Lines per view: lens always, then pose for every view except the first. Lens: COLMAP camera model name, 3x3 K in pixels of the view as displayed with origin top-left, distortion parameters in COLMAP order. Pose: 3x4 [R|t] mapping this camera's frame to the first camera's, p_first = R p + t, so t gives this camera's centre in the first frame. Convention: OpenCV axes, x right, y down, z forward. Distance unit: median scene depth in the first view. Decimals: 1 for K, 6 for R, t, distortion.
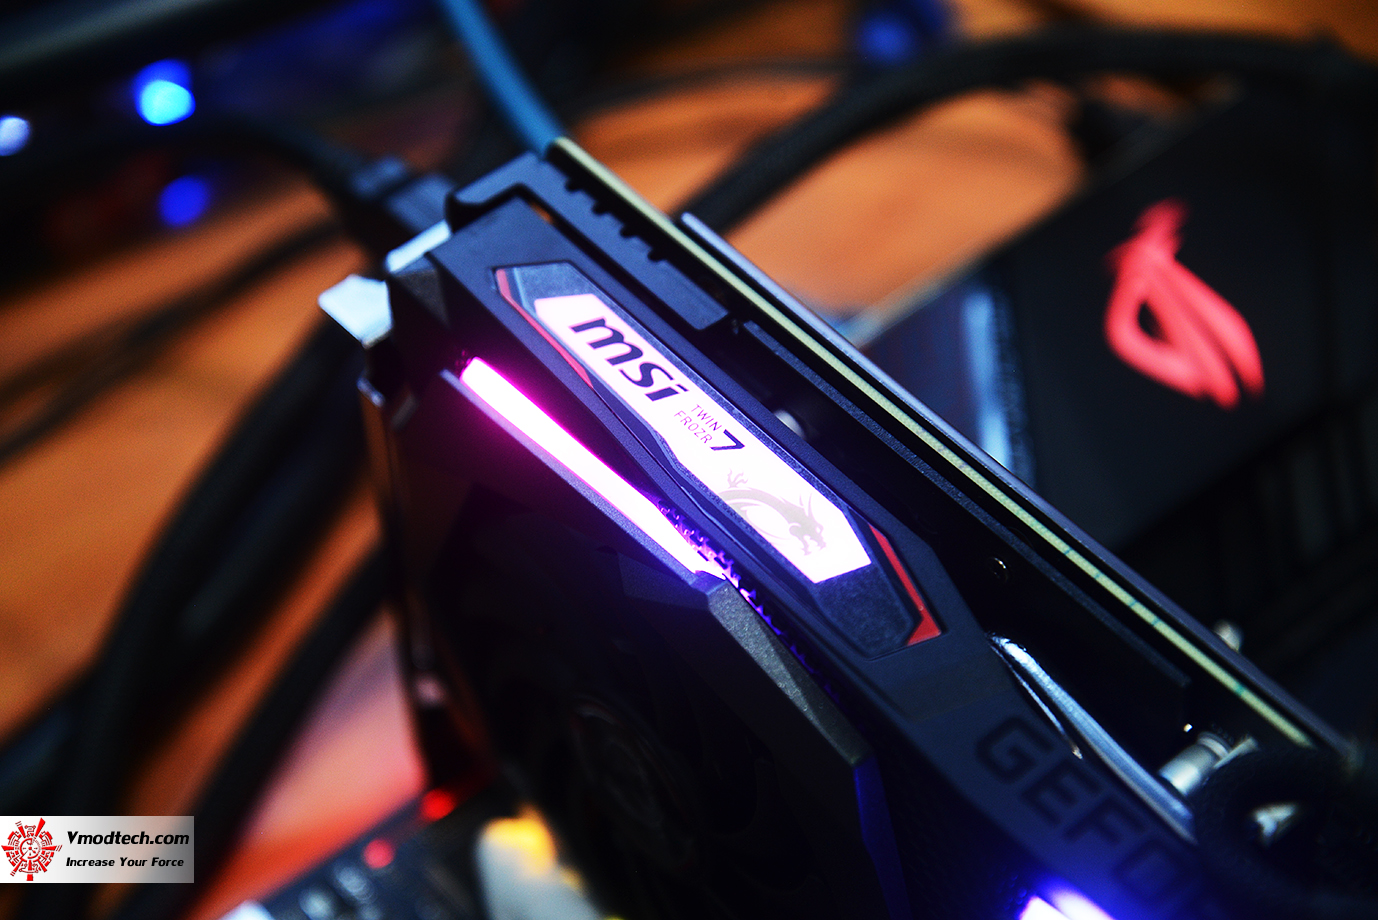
lens RADIAL K [[2684.7, 0, 689.0], [0, 2684.7, 460.0], [0, 0, 1]] dist [0.286221, 0.059591]
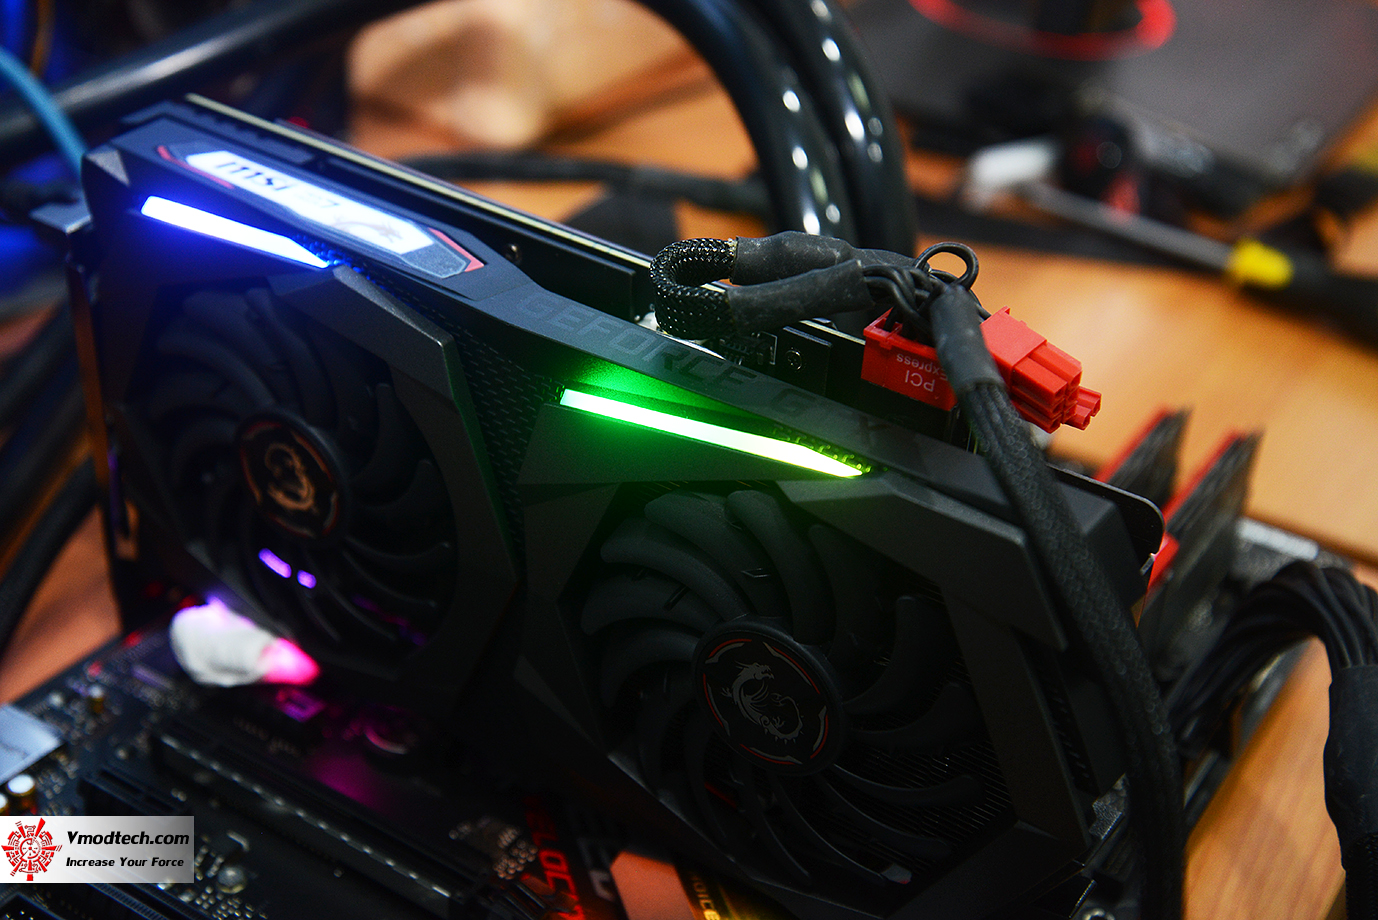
lens RADIAL K [[1860.5, 0, 689.0], [0, 1860.5, 460.0], [0, 0, 1]] dist [0.150756, 0.026249]
pose [[0.956894, -0.107274, 0.269902, -0.095622], [0.169614, 0.960760, -0.219479, 0.408190], [-0.235767, 0.255797, 0.937540, -0.044933]]
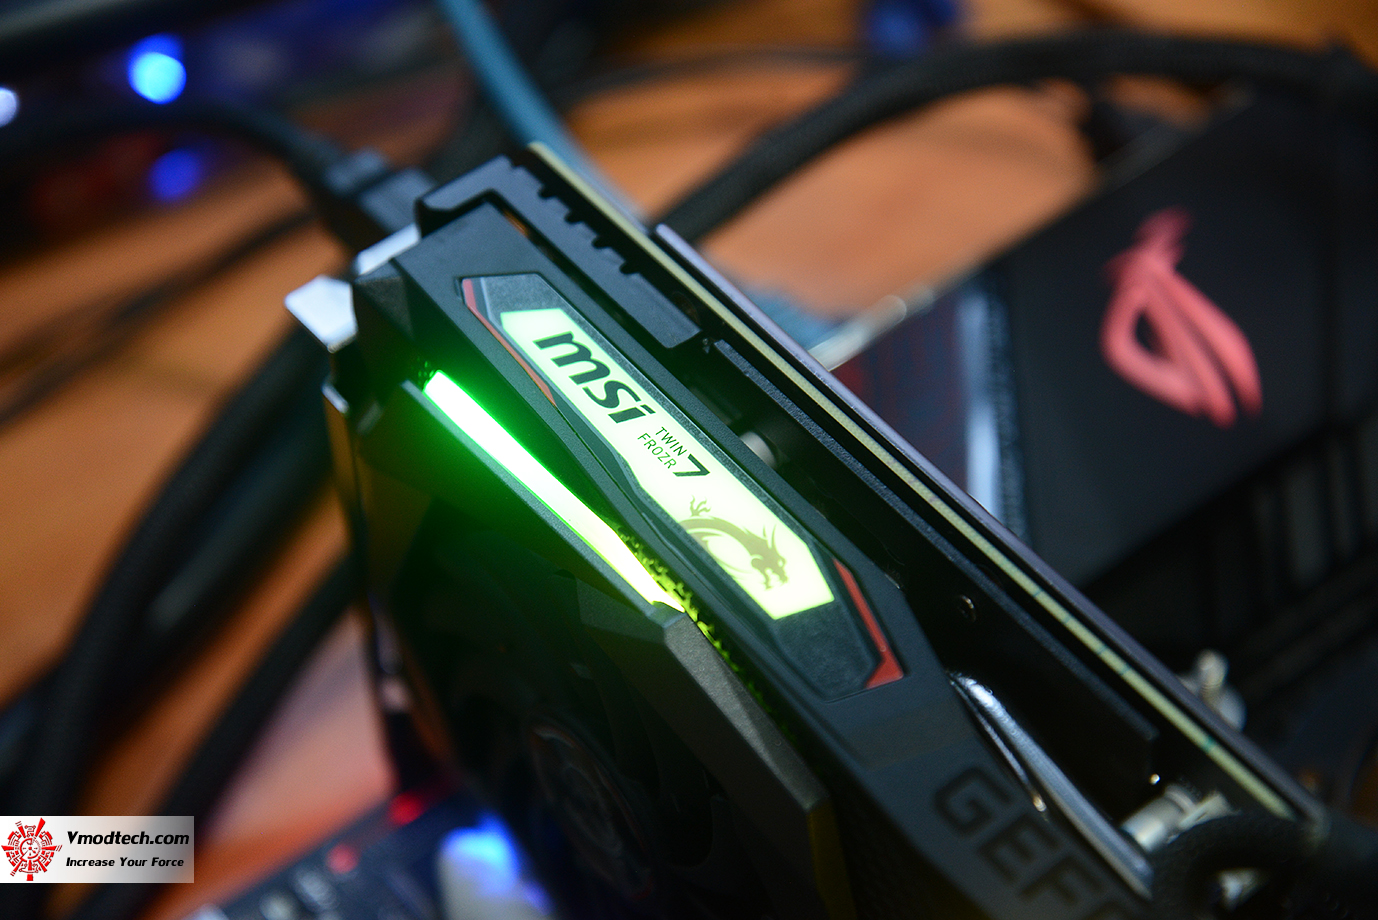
lens RADIAL K [[2684.7, 0, 689.0], [0, 2684.7, 460.0], [0, 0, 1]] dist [0.286221, 0.059591]
pose [[0.999580, 0.026799, -0.011040, 0.023446], [-0.026593, 0.999476, 0.018431, -0.026760], [0.011528, -0.018130, 0.999769, 0.030131]]
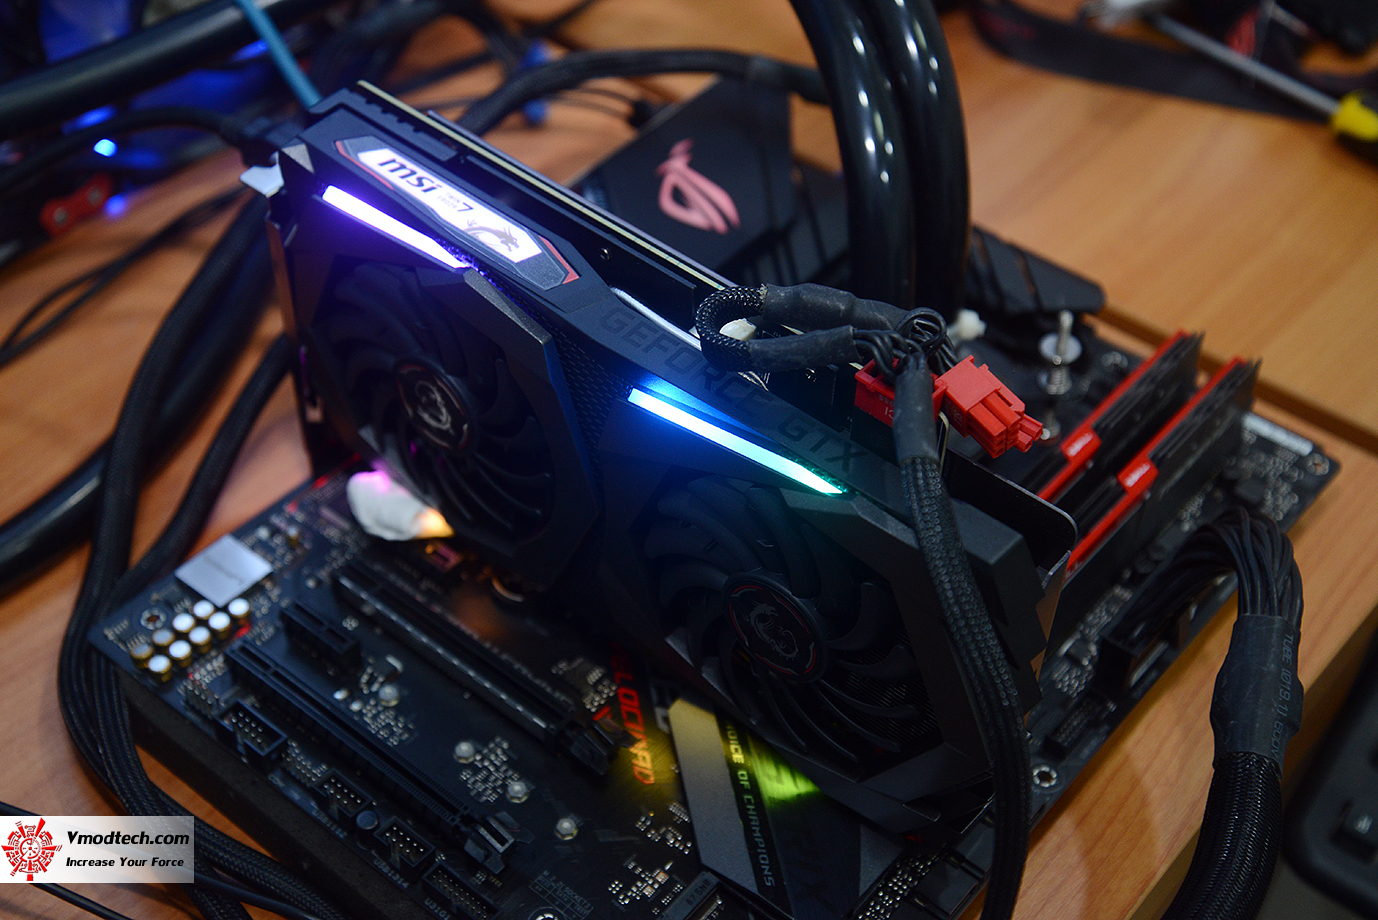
lens RADIAL K [[1906.5, 0, 689.0], [0, 1906.5, 460.0], [0, 0, 1]] dist [0.158760, 0.065283]
pose [[0.984762, -0.098270, 0.143479, -0.043979], [0.103526, 0.994186, -0.029621, 0.236317], [-0.139733, 0.044024, 0.989210, -0.424198]]
